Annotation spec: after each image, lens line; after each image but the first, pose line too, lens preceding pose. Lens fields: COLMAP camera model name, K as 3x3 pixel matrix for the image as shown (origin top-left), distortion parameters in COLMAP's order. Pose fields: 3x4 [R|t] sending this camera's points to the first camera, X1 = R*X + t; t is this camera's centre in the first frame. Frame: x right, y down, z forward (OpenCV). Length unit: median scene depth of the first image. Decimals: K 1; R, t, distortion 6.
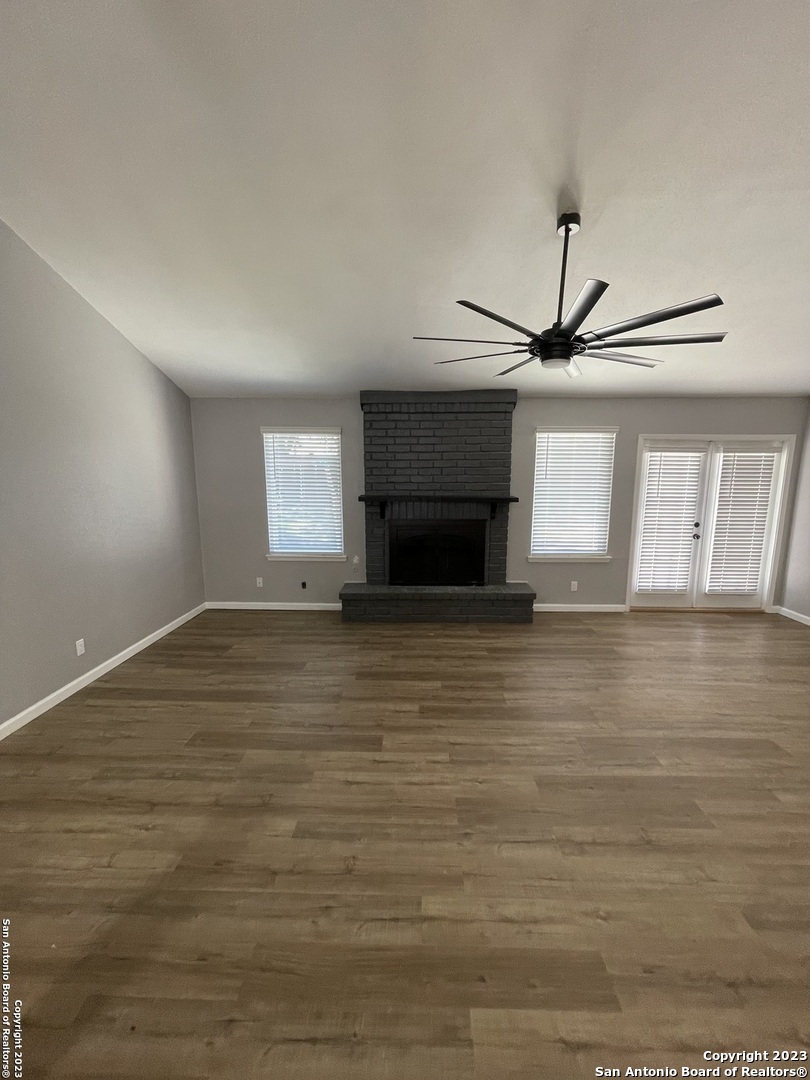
lens RADIAL K [[439.0, 0, 411.2], [0, 439.0, 542.2], [0, 0, 1]] dist [-0.003903, 0.000653]
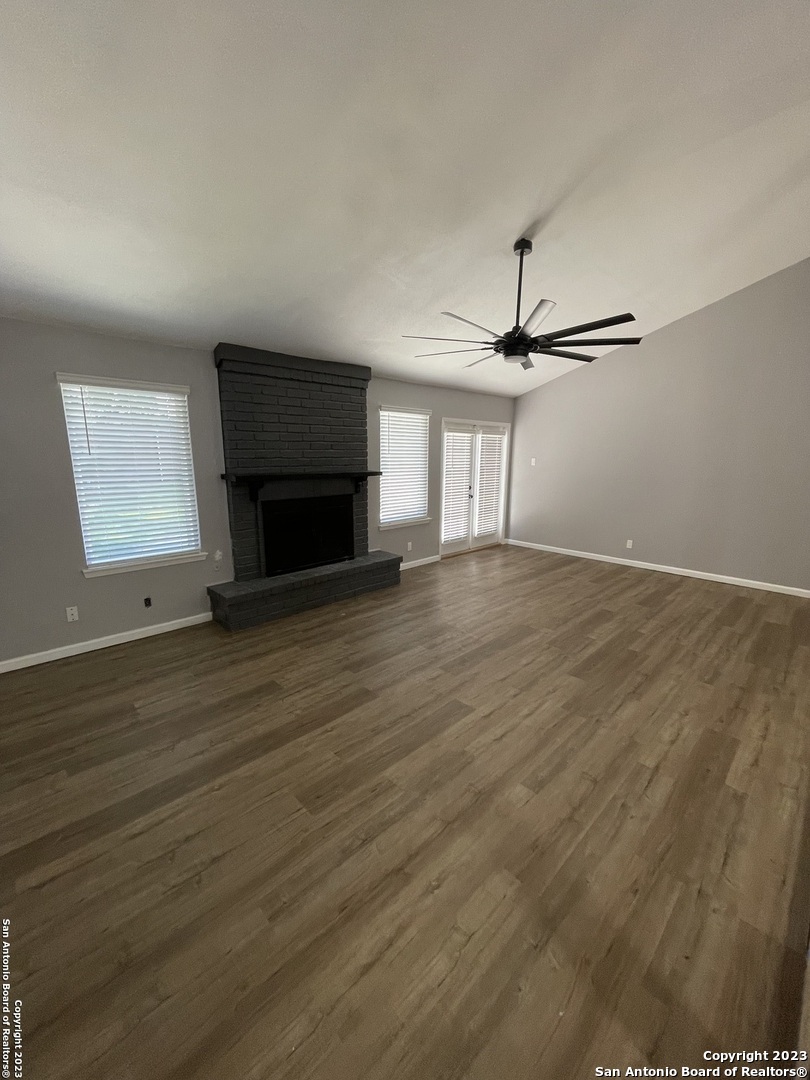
lens RADIAL K [[439.0, 0, 407.1], [0, 439.0, 540.0], [0, 0, 1]] dist [-0.003903, 0.000653]
pose [[0.694247, -0.141496, 0.705691, -0.479057], [0.108013, 0.989864, 0.092213, -0.026443], [-0.711585, 0.012205, 0.702494, 0.196800]]
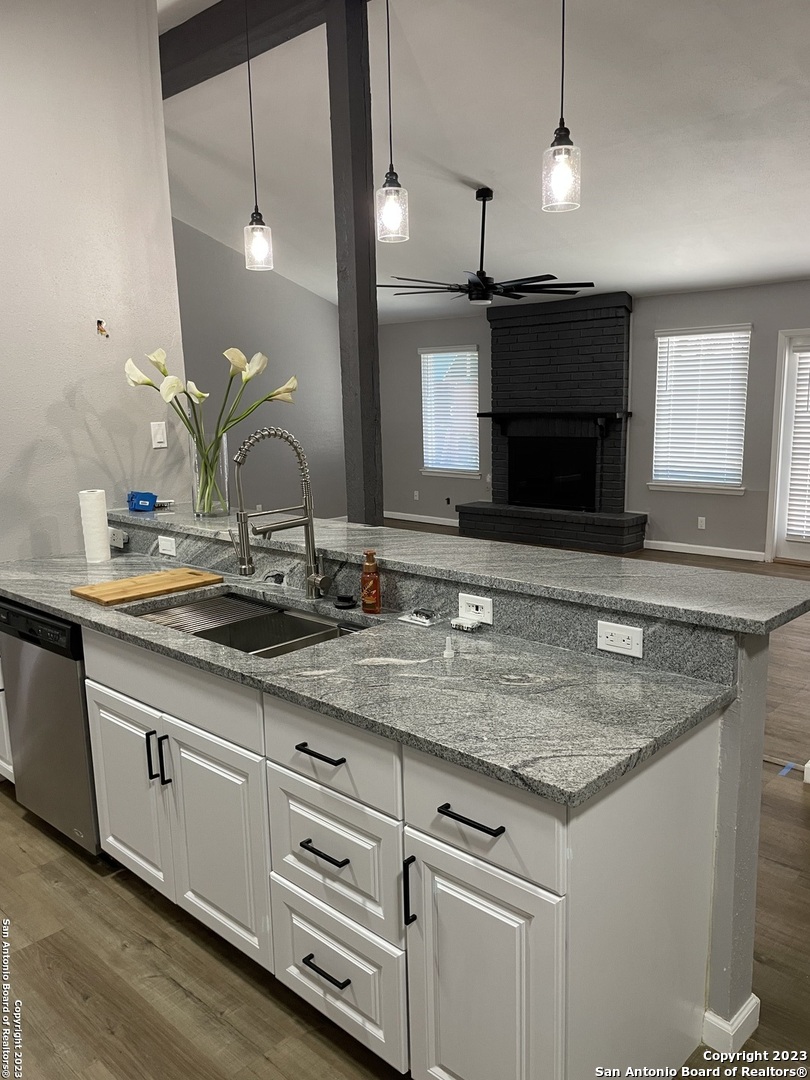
lens RADIAL K [[818.0, 0, 412.5], [0, 818.0, 551.3], [0, 0, 1]] dist [0.067513, -0.027594]
pose [[0.748911, 0.108393, -0.653745, 1.032825], [-0.083237, 0.994105, 0.069473, 0.095703], [0.657422, 0.002387, 0.753519, -0.538321]]
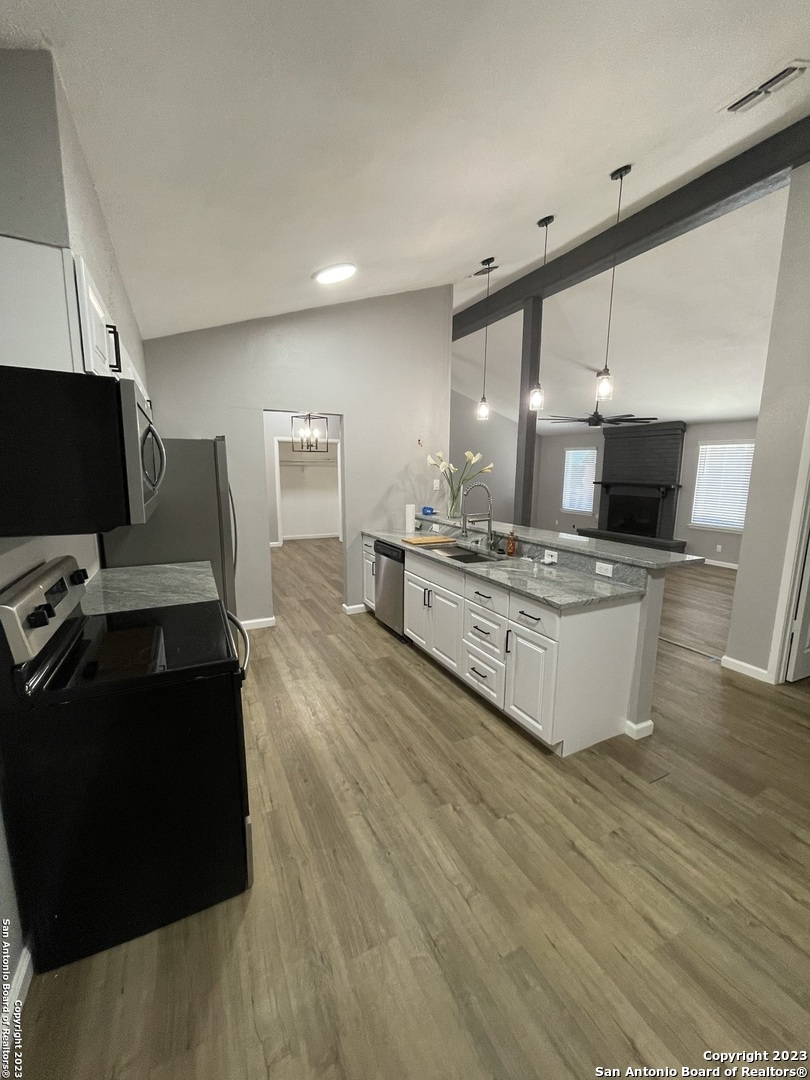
lens RADIAL K [[439.0, 0, 404.7], [0, 439.0, 543.4], [0, 0, 1]] dist [-0.003903, 0.000653]
pose [[0.469406, 0.151334, -0.869917, 1.215966], [-0.148963, 0.984655, 0.090914, 0.113226], [0.870326, 0.086910, 0.484746, -0.662688]]
